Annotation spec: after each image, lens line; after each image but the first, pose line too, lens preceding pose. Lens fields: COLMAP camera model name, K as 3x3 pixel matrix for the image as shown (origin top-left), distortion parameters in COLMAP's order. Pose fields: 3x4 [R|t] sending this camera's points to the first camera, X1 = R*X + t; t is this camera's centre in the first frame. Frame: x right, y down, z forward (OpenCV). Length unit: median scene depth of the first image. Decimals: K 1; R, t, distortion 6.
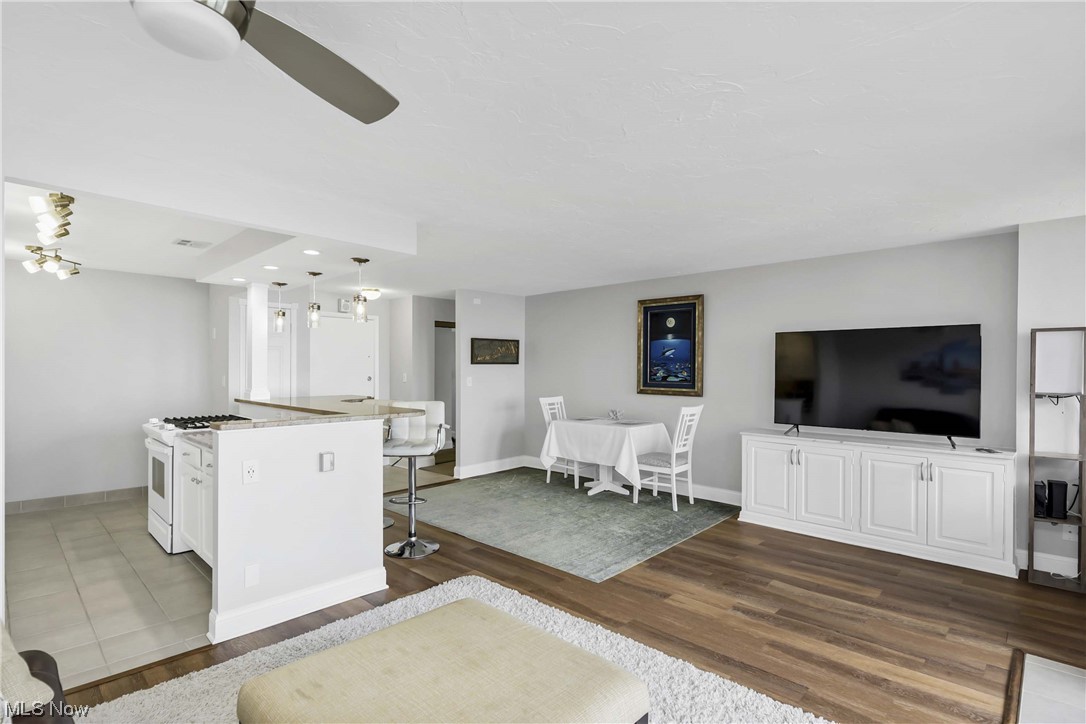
lens RADIAL K [[530.0, 0, 542.4], [0, 530.0, 369.4], [0, 0, 1]] dist [-0.000245, -0.000052]
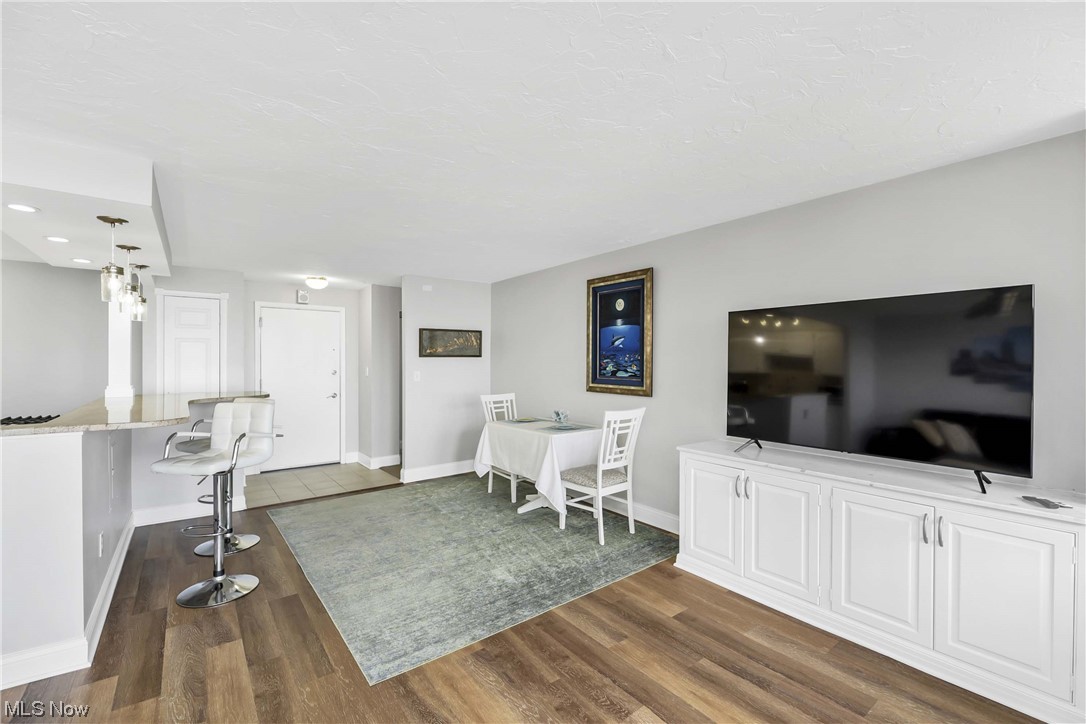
lens RADIAL K [[471.9, 0, 555.8], [0, 471.9, 362.4], [0, 0, 1]] dist [-0.001926, -0.000788]
pose [[0.990135, -0.001521, -0.140107, 0.278554], [0.001422, 0.999999, -0.000807, 0.000628], [0.140108, 0.000600, 0.990136, 0.301948]]
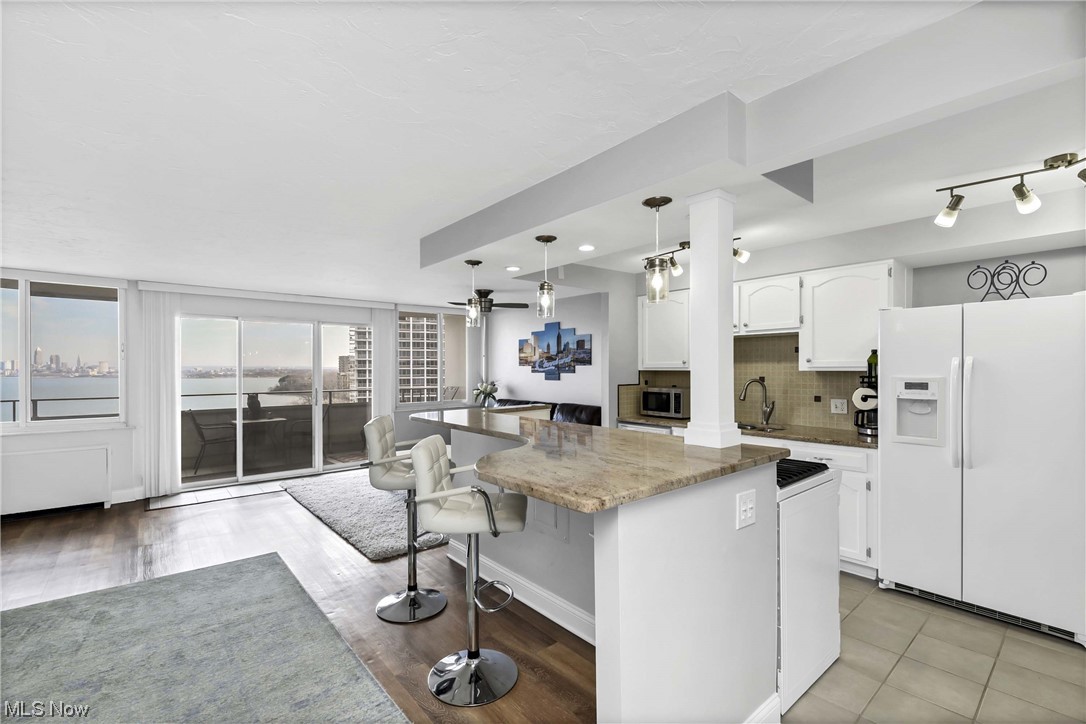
lens RADIAL K [[473.2, 0, 547.1], [0, 473.2, 370.0], [0, 0, 1]] dist [-0.001076, -0.000356]
pose [[-0.995669, 0.000778, 0.092961, -0.405056], [0.001436, 0.999974, 0.007012, -0.010803], [-0.092953, 0.007115, -0.995645, 1.343394]]
